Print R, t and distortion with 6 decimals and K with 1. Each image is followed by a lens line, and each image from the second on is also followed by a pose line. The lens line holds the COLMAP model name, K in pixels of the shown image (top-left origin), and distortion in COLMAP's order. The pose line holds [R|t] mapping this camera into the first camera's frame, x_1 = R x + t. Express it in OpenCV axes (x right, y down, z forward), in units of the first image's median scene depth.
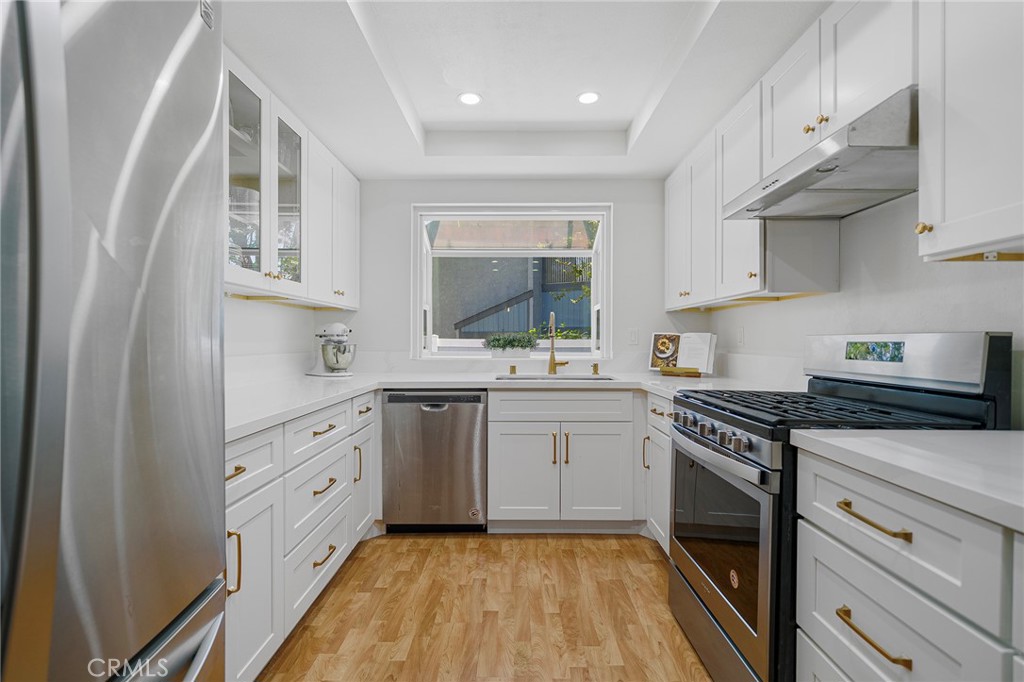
lens RADIAL K [[476.9, 0, 510.4], [0, 476.9, 350.5], [0, 0, 1]] dist [0.002044, -0.000245]
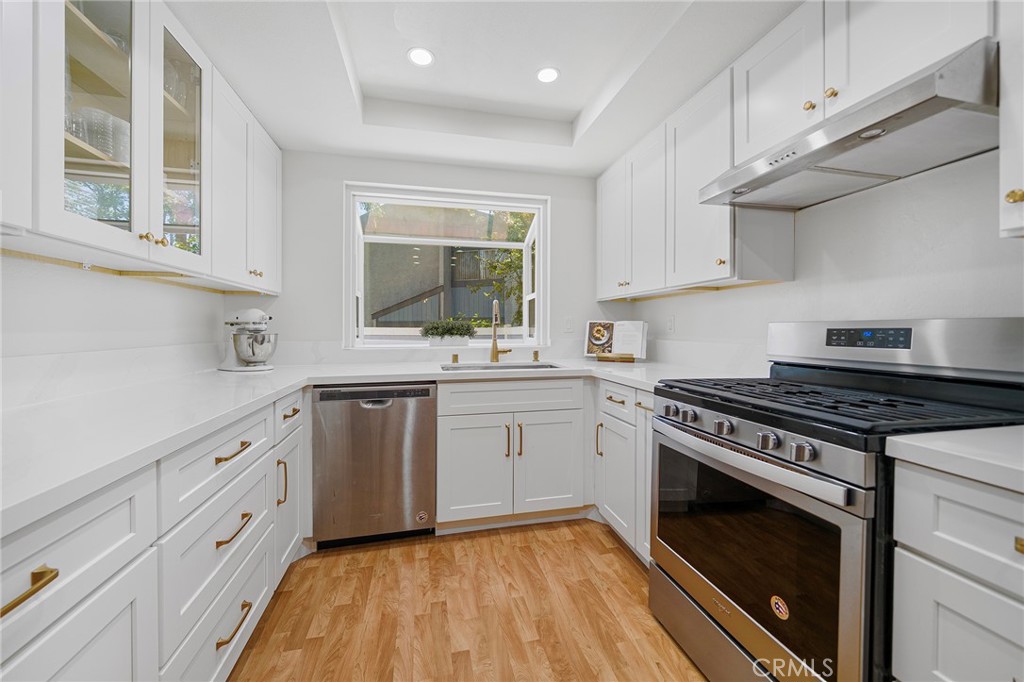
lens RADIAL K [[391.4, 0, 510.6], [0, 391.4, 332.9], [0, 0, 1]] dist [-0.000539, -0.000221]
pose [[0.972837, -0.005146, 0.231434, -0.092071], [0.007615, 0.999923, -0.009775, -0.004231], [-0.231366, 0.011272, 0.972802, 0.253067]]
